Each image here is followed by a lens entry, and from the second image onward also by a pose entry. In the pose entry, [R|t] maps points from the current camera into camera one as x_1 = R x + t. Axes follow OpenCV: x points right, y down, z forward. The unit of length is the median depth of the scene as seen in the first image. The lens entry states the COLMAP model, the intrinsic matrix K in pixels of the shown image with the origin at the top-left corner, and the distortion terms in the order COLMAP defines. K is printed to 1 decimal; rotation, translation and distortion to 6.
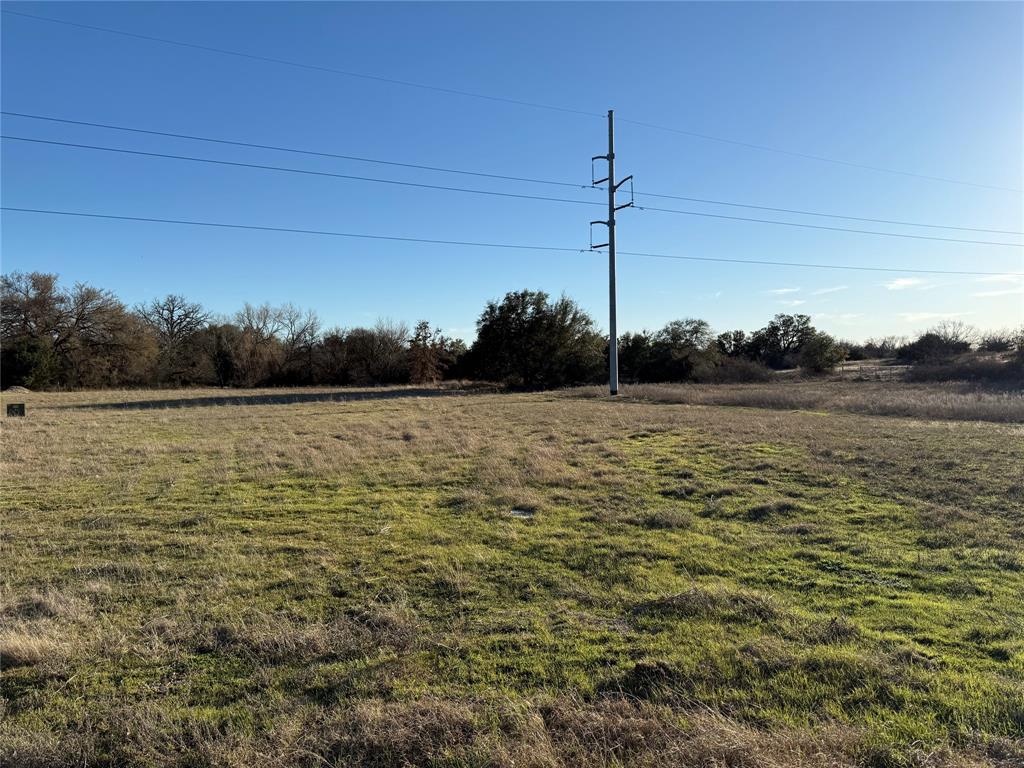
lens RADIAL K [[706.4, 0, 515.9], [0, 706.4, 383.0], [0, 0, 1]] dist [0.091791, -0.128145]
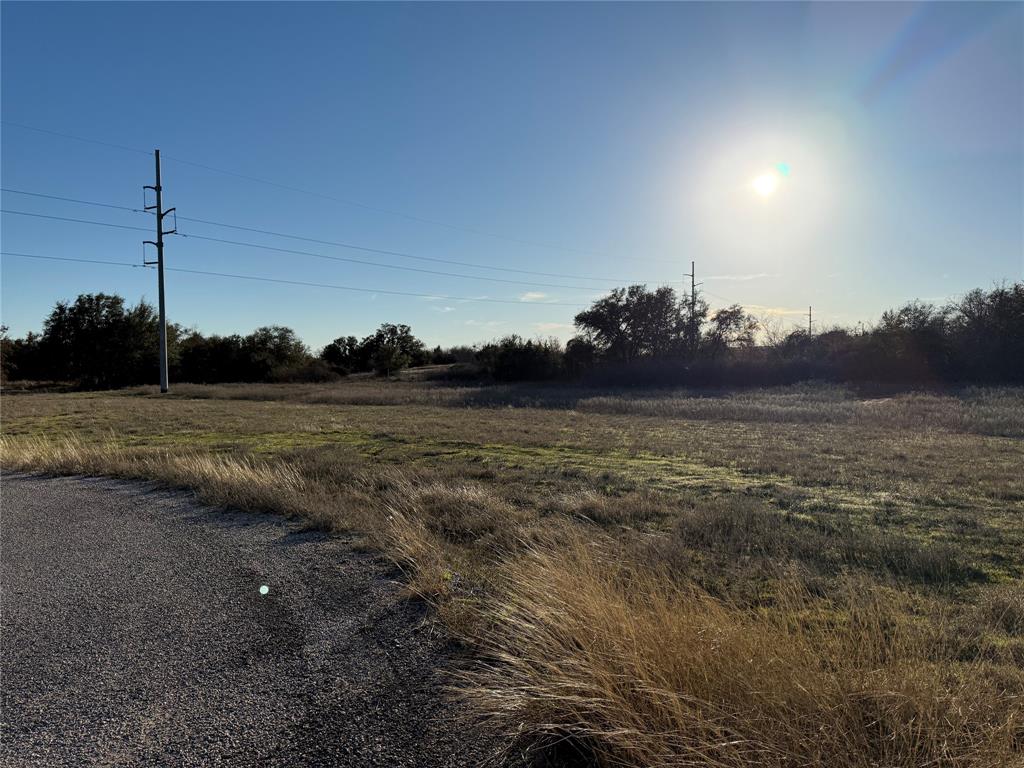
lens RADIAL K [[703.5, 0, 517.3], [0, 703.5, 383.3], [0, 0, 1]] dist [0.122740, -0.197931]
pose [[0.895326, -0.000471, 0.445412, 0.135838], [0.000589, 1.000000, -0.000127, 0.001533], [-0.445412, 0.000376, 0.895326, -0.309971]]
